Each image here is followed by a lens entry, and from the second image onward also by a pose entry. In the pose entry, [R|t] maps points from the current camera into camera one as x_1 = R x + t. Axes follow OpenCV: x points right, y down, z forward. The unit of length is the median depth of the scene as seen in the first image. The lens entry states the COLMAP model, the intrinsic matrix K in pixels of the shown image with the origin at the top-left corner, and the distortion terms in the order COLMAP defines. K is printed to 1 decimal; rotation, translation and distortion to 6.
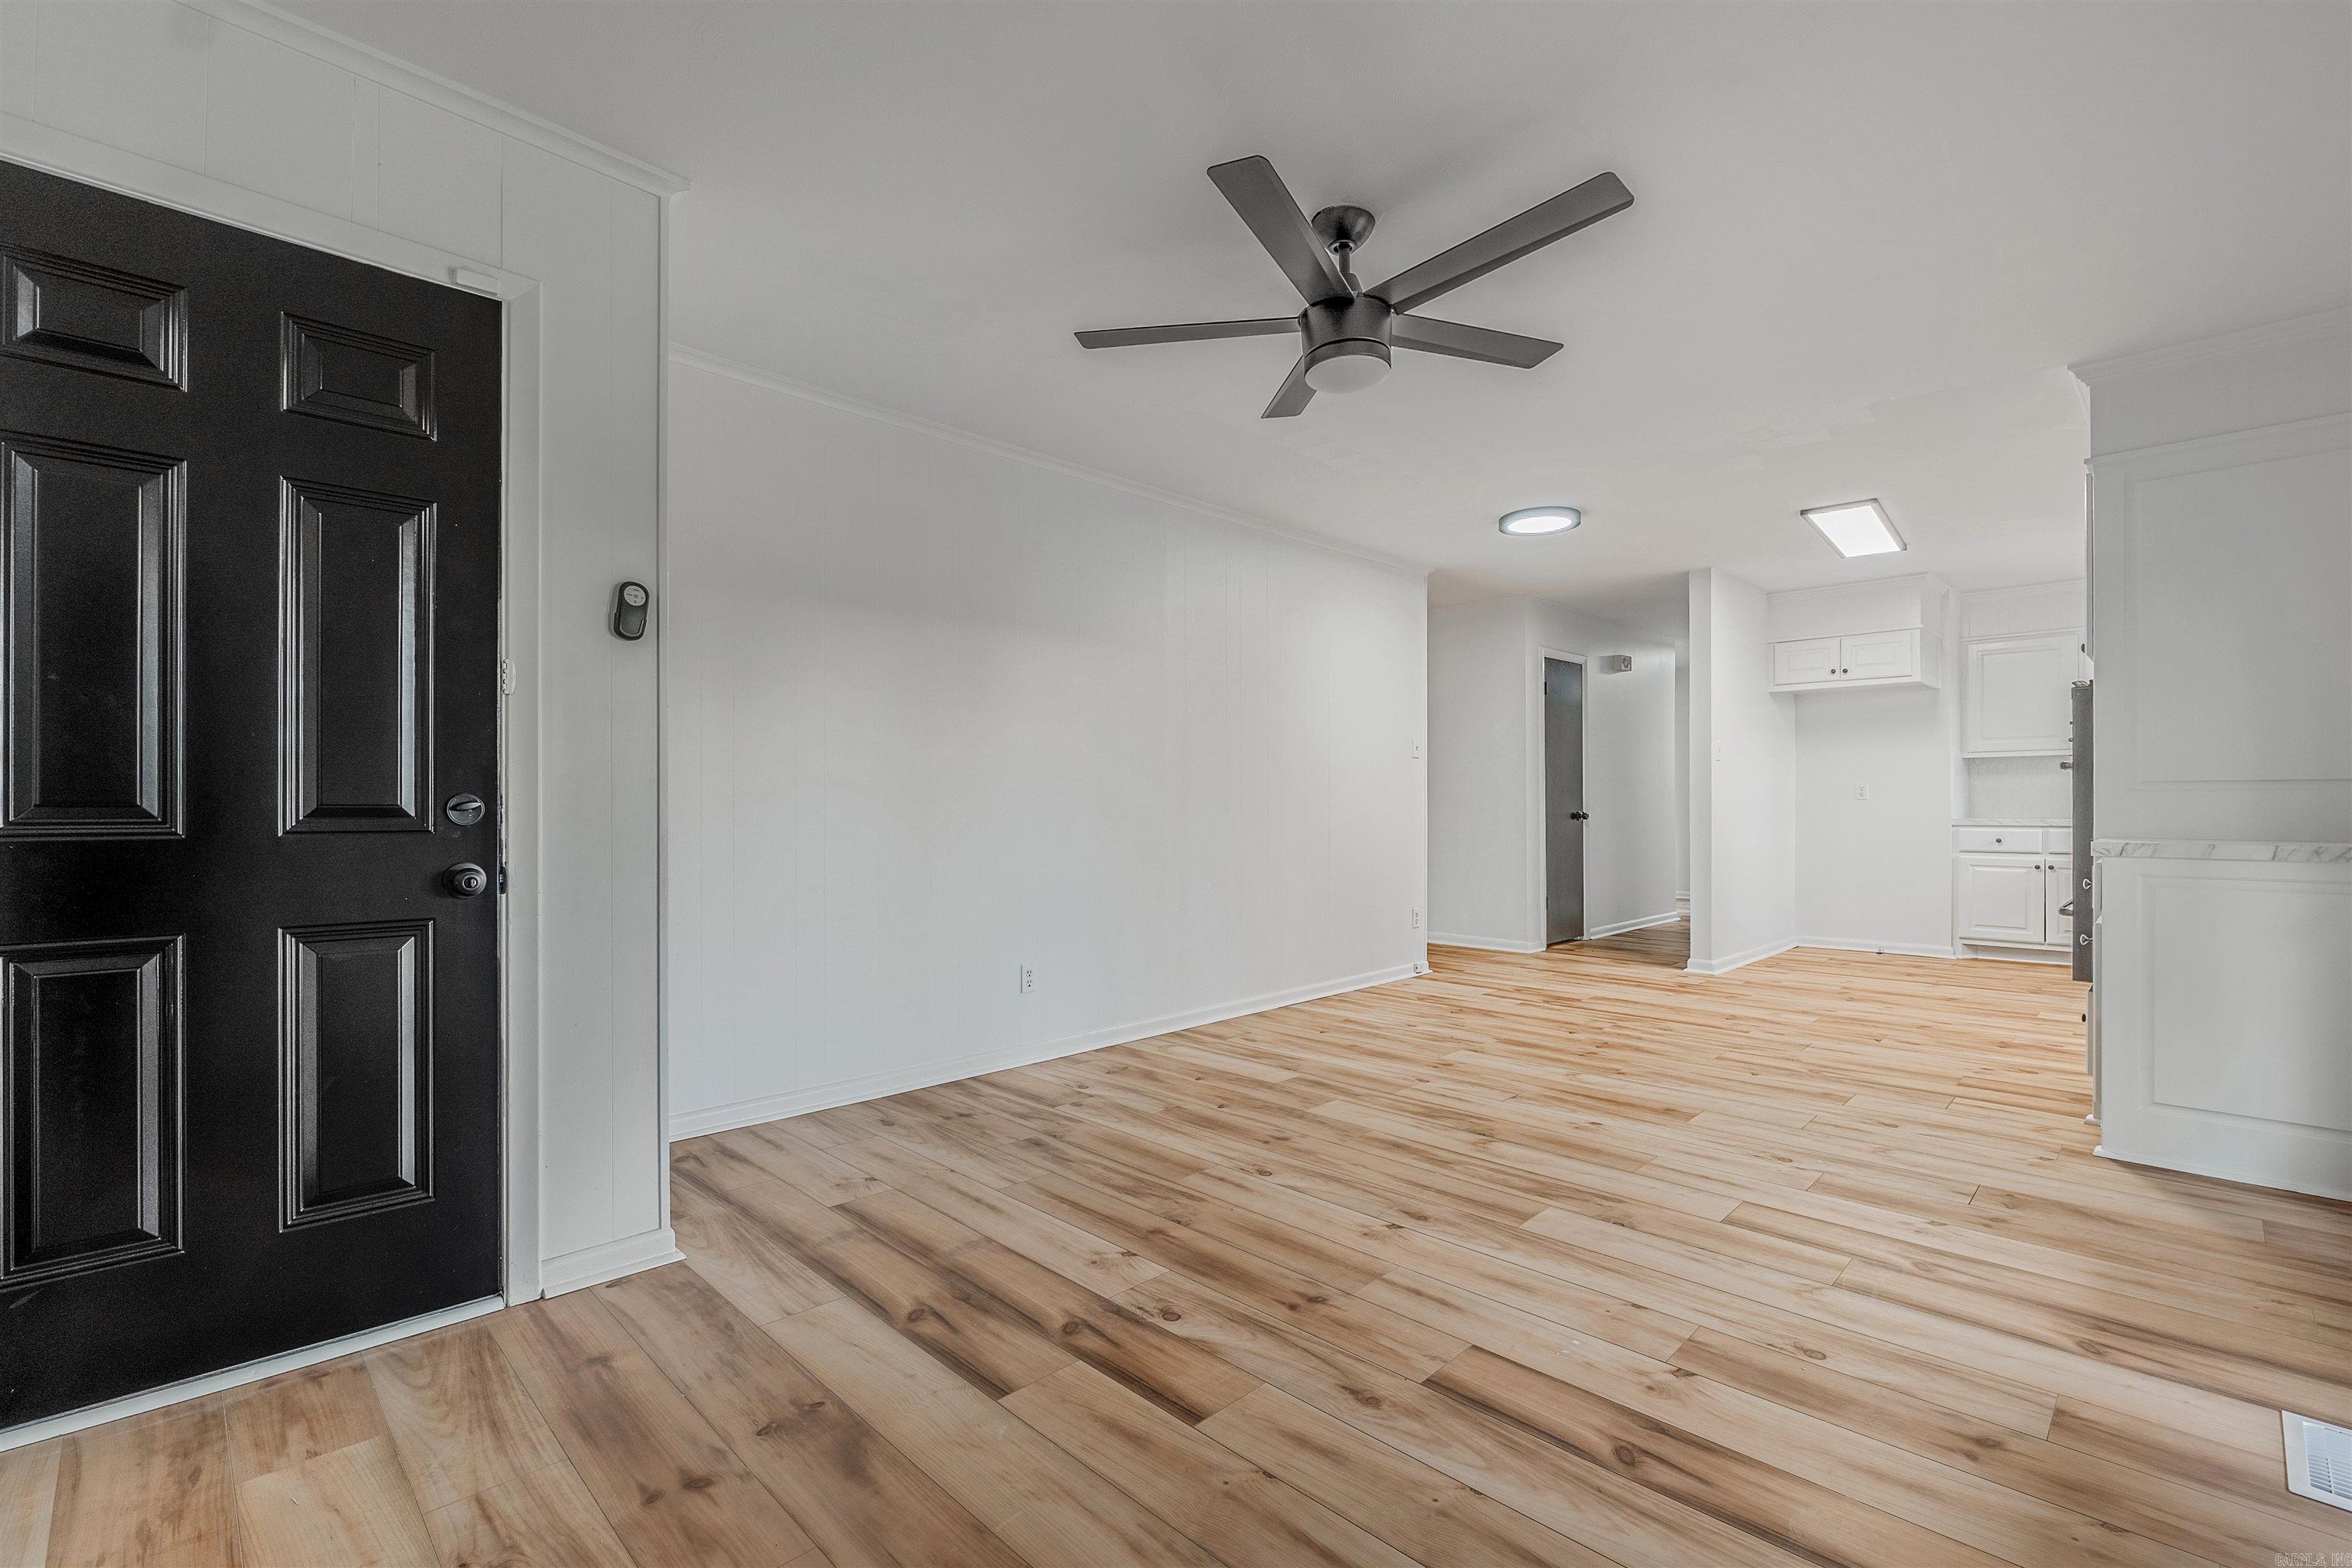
lens RADIAL K [[1023.6, 0, 1178.0], [0, 1023.6, 800.6], [0, 0, 1]] dist [-0.005034, -0.001263]
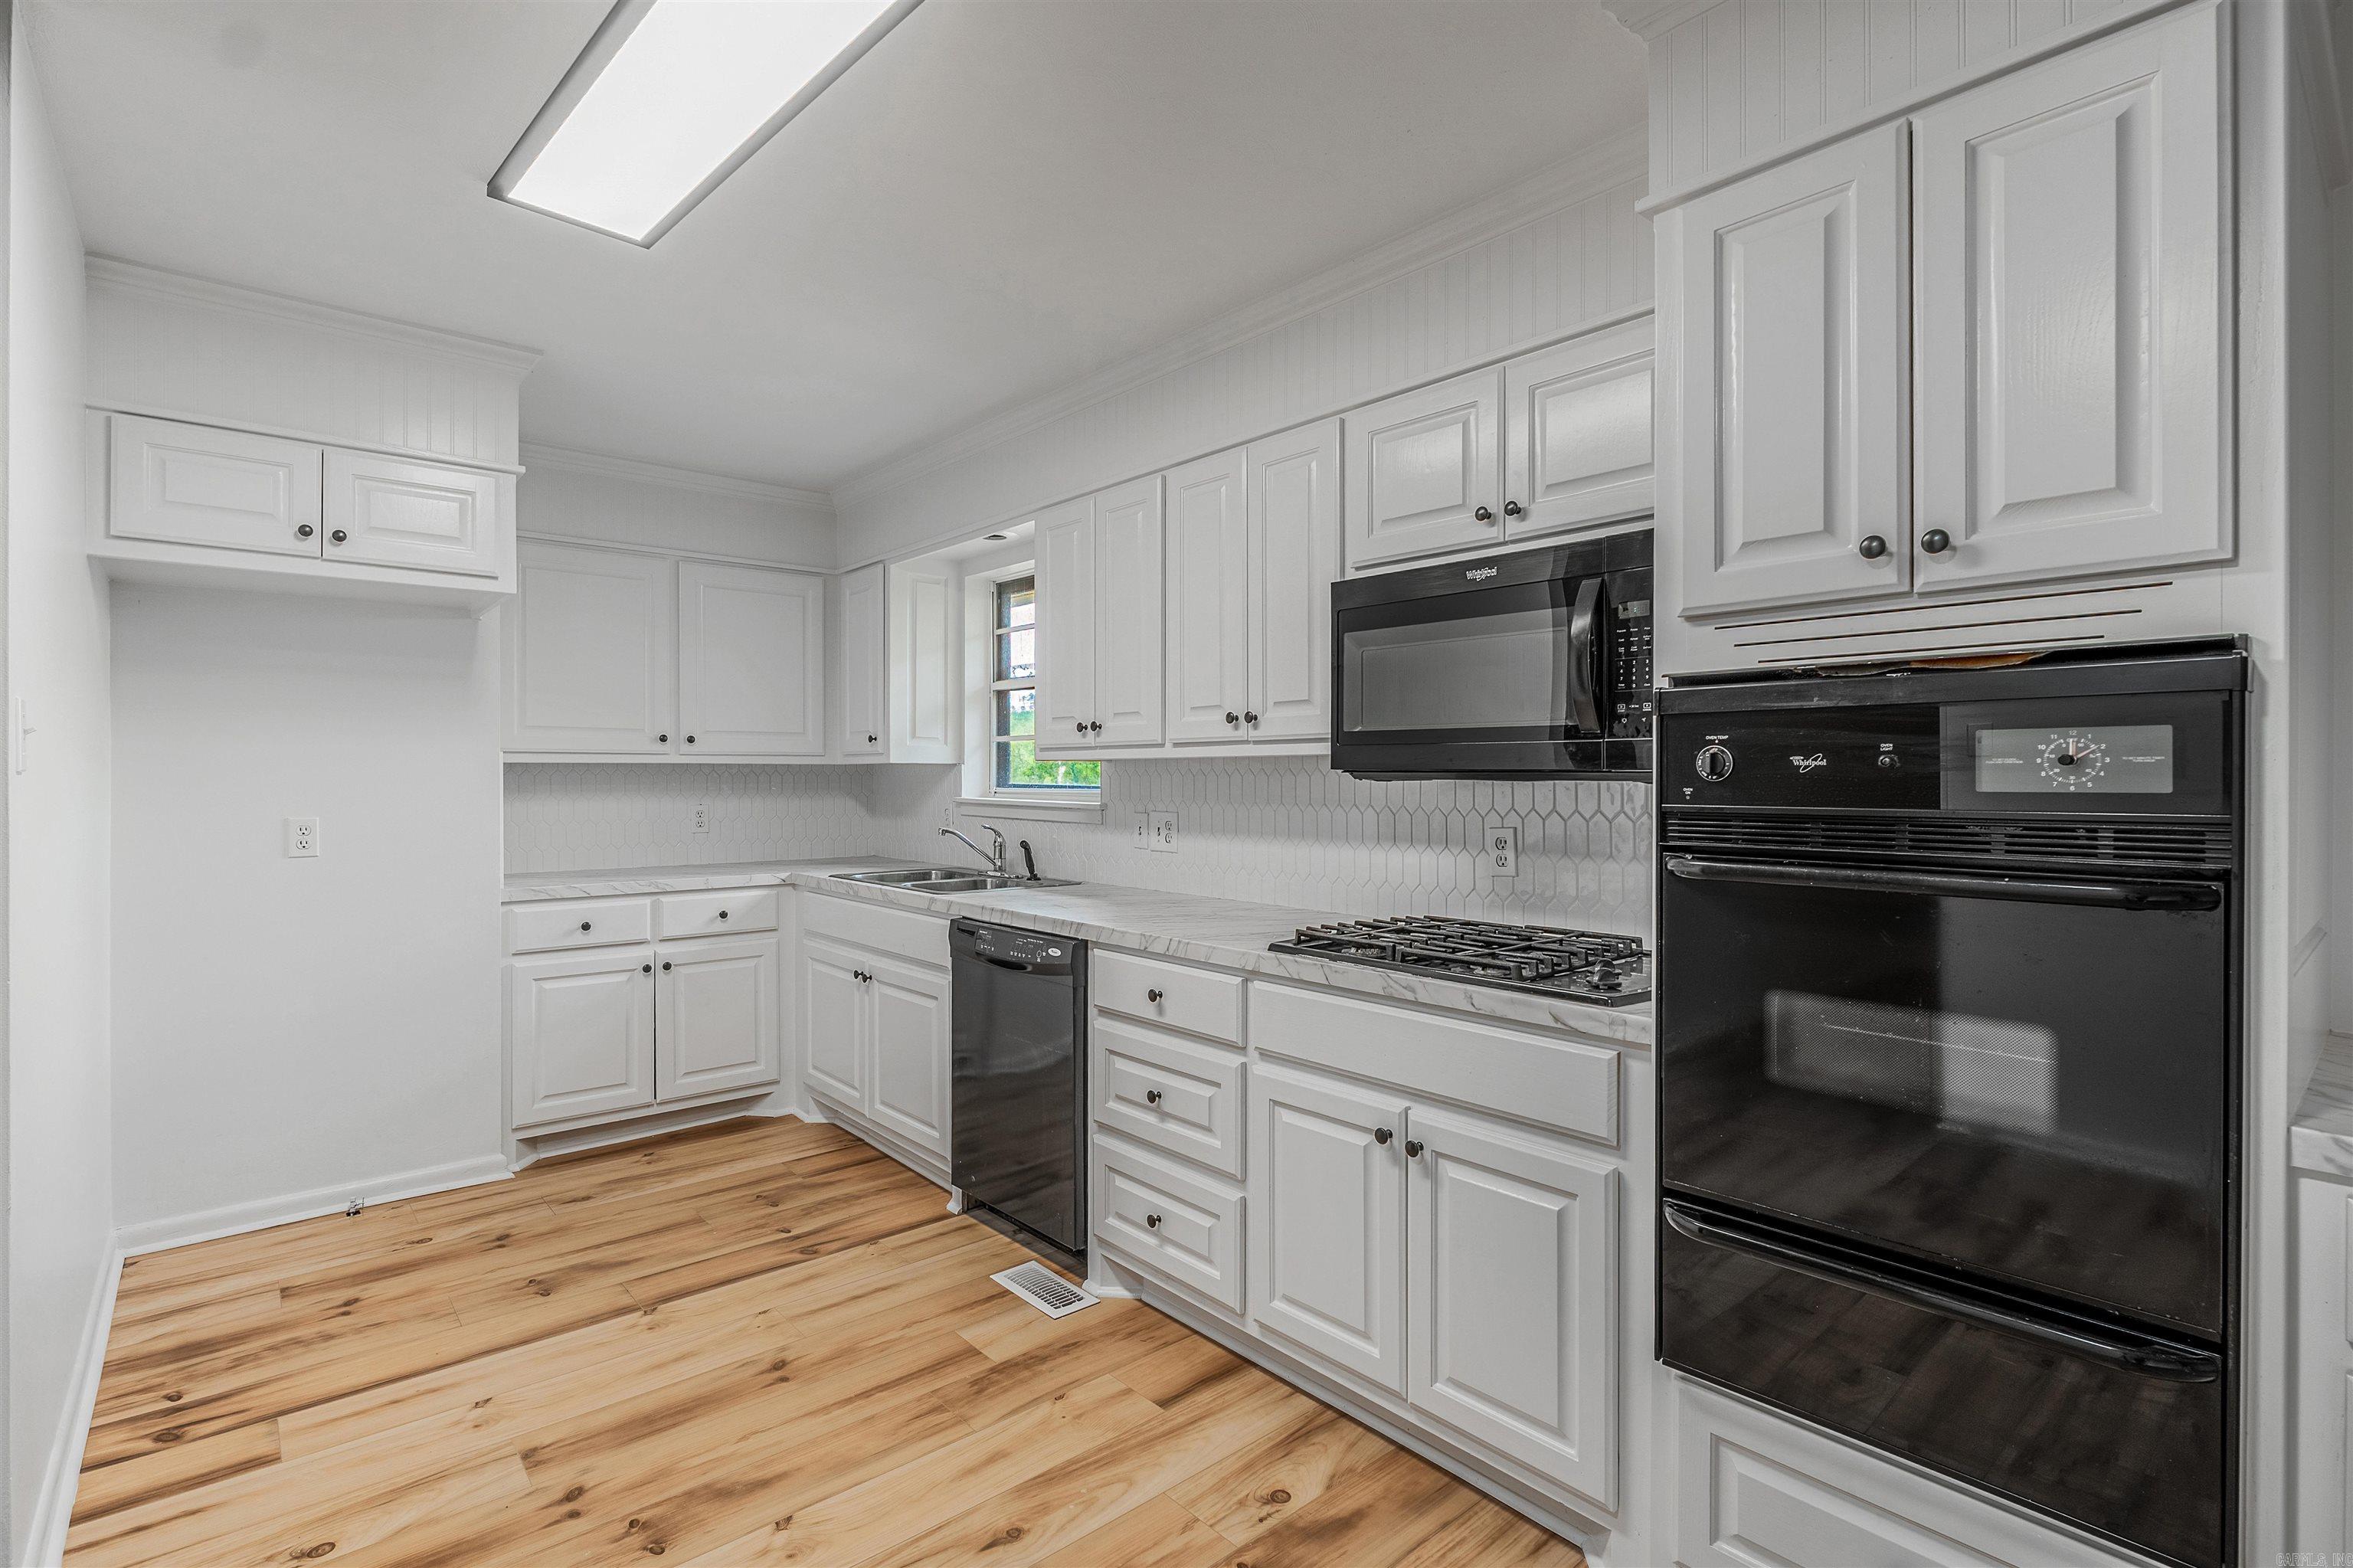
lens RADIAL K [[1118.0, 0, 1173.8], [0, 1118.0, 780.3], [0, 0, 1]] dist [-0.001019, -0.001369]
pose [[0.074663, -0.001148, 0.997208, 0.517097], [-0.002790, 0.999995, 0.001360, -0.073044], [-0.997205, -0.002884, 0.074659, 1.313570]]
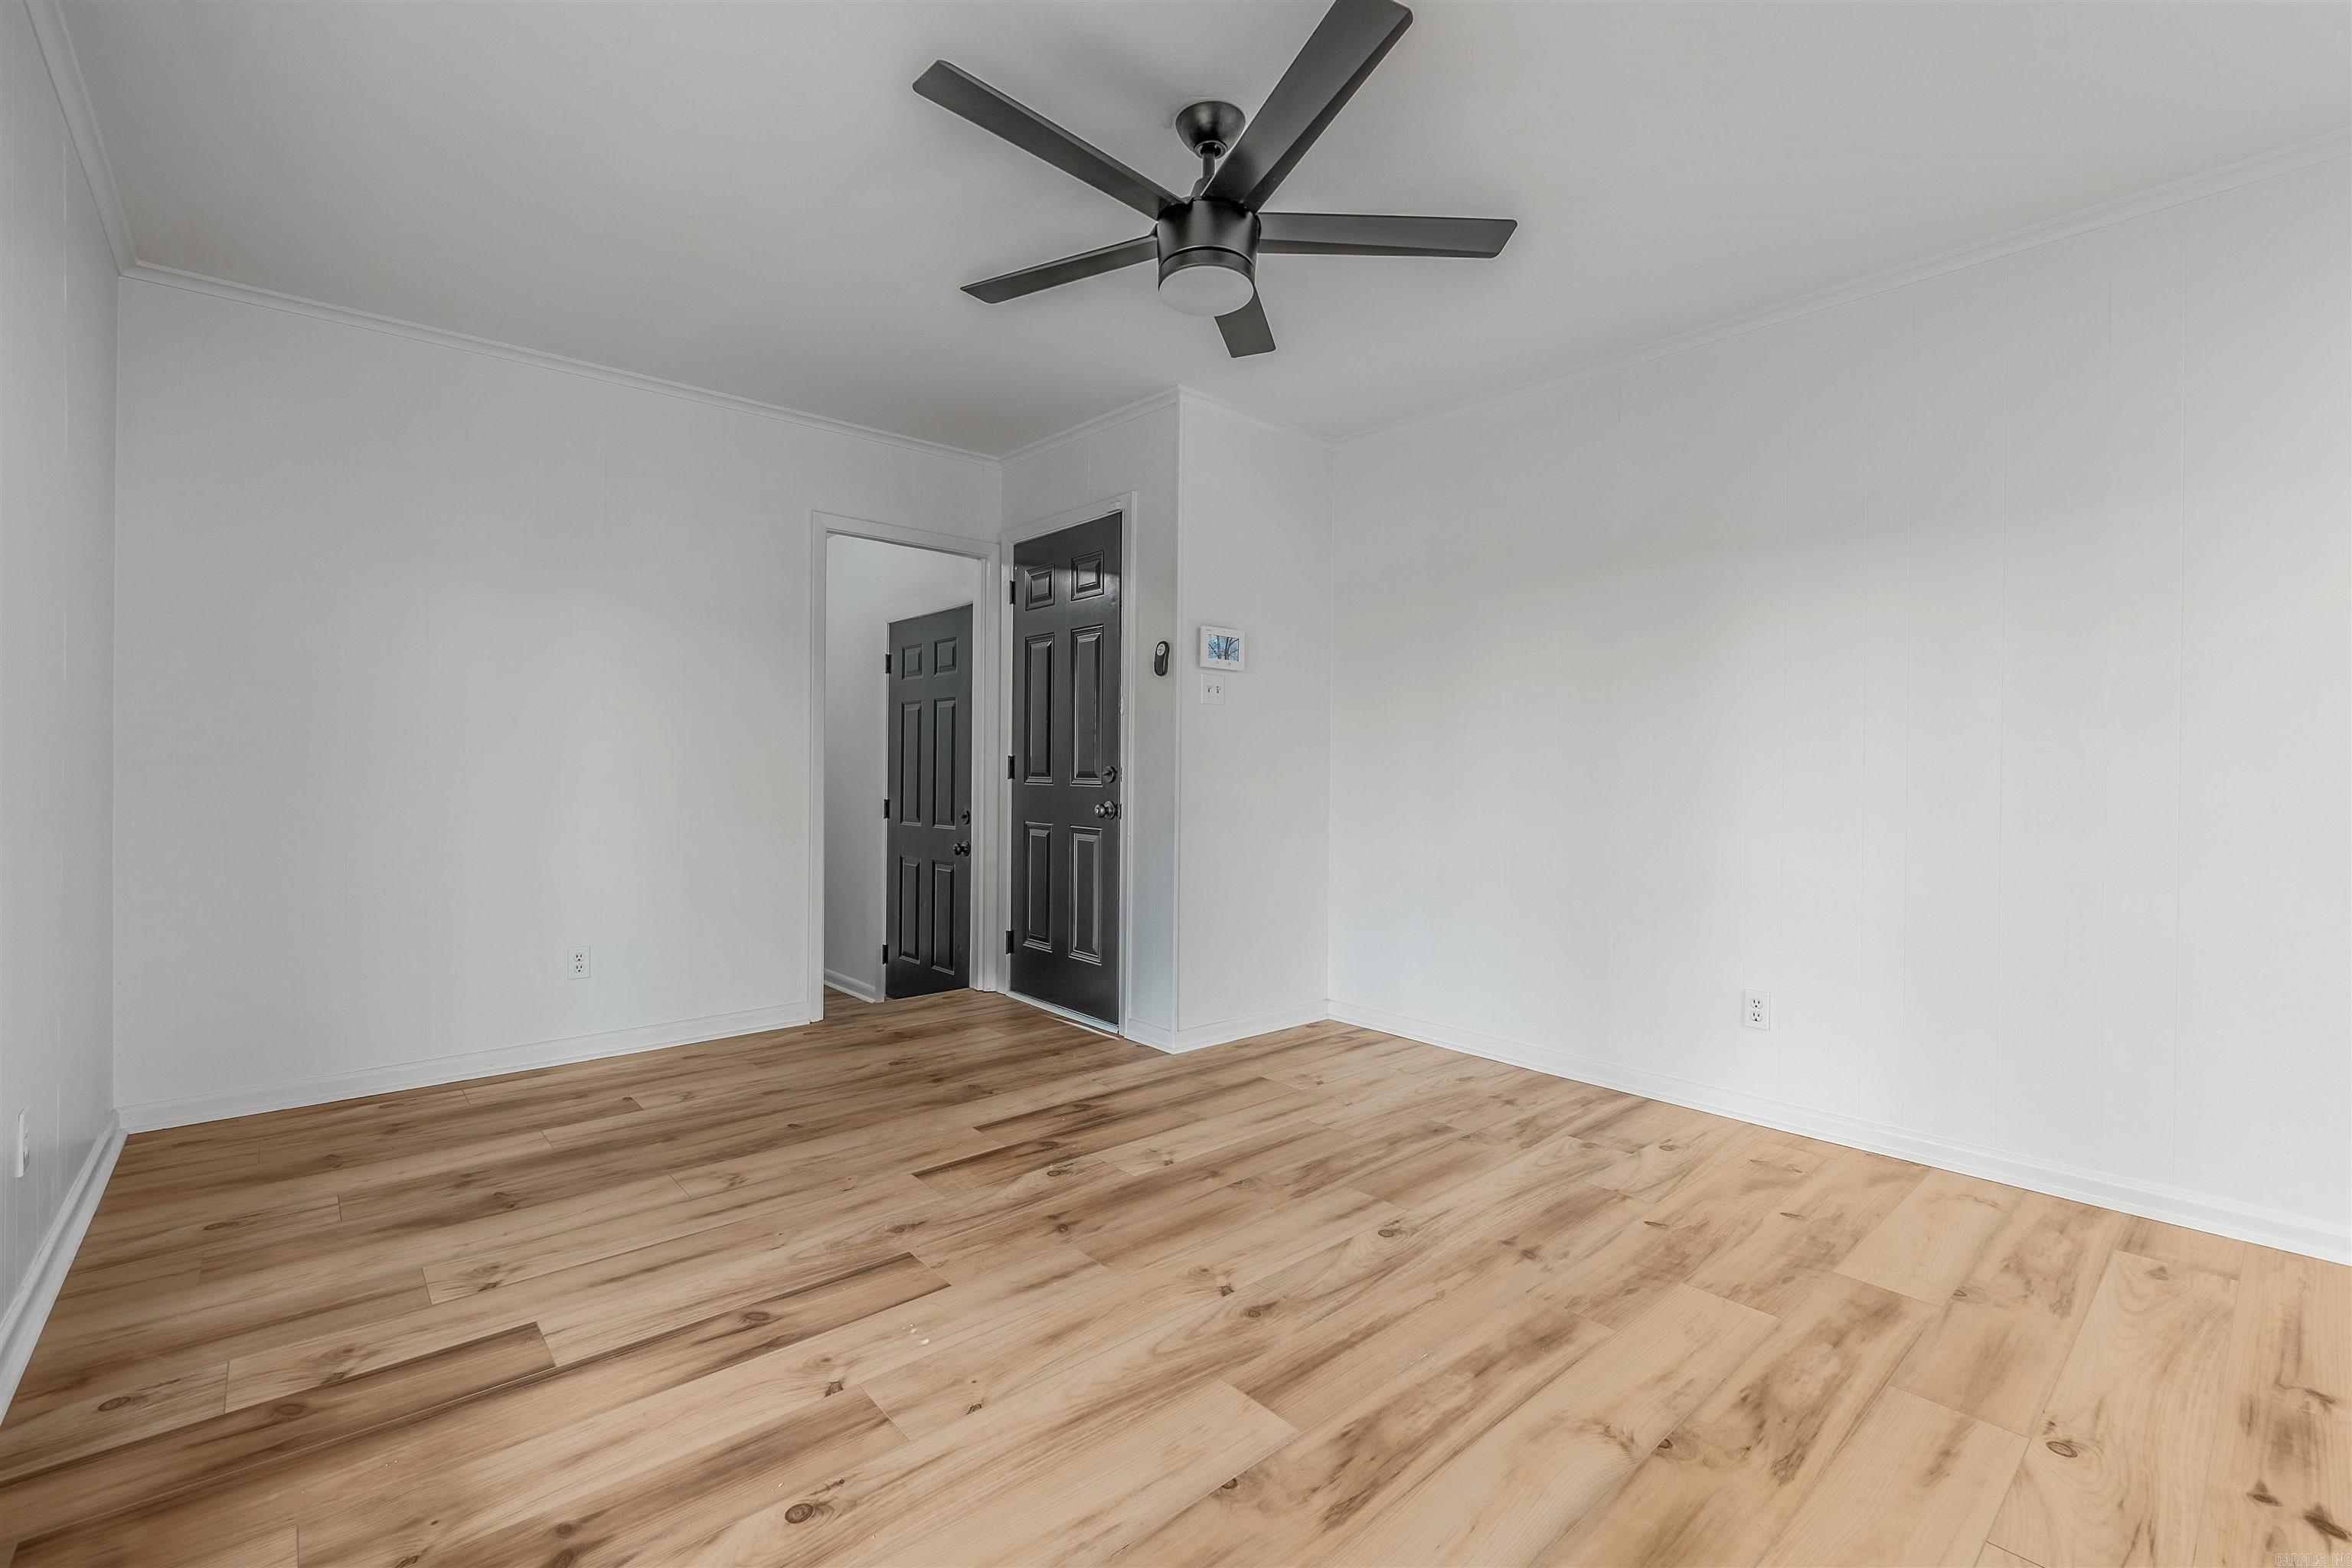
lens RADIAL K [[1023.6, 0, 1163.9], [0, 1023.6, 769.7], [0, 0, 1]] dist [-0.005034, -0.001263]
pose [[-0.075502, -0.000486, -0.997146, 0.781221], [-0.005806, 0.999983, -0.000048, 0.000082], [0.997129, 0.005786, -0.075503, 0.765051]]
